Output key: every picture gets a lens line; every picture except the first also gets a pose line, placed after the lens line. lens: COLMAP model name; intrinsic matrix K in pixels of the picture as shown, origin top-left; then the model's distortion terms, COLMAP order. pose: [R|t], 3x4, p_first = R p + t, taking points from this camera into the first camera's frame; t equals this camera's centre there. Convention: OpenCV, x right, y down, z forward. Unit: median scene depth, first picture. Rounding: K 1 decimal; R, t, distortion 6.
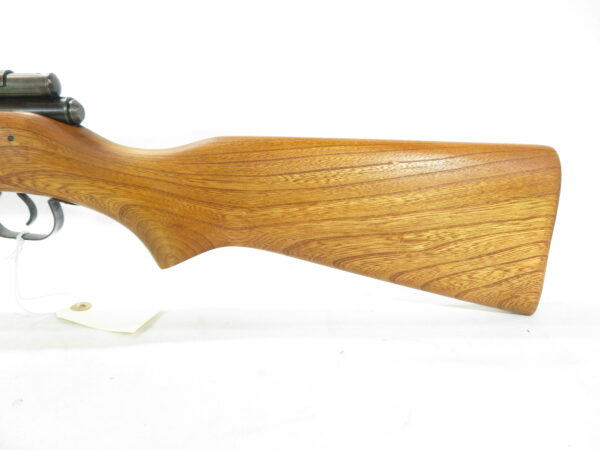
lens RADIAL K [[492.9, 0, 300.0], [0, 492.9, 225.0], [0, 0, 1]] dist [-0.002971, 0.001318]
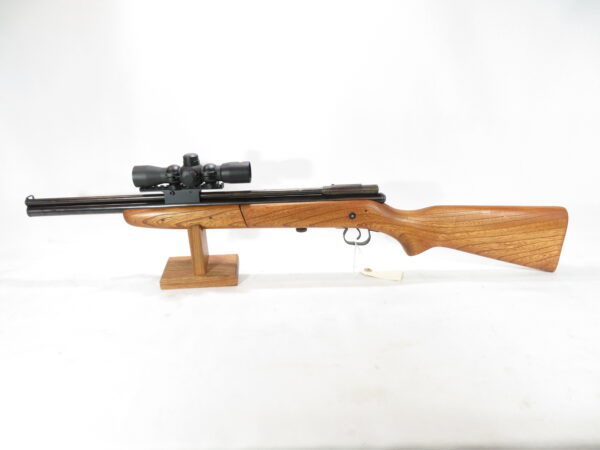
lens RADIAL K [[448.9, 0, 291.5], [0, 448.9, 223.2], [0, 0, 1]] dist [0.001913, -0.000649]
pose [[0.999532, -0.010649, -0.028679, -0.848648], [0.013123, 0.996078, 0.087497, -0.302771], [0.027635, -0.087833, 0.995752, -1.382690]]
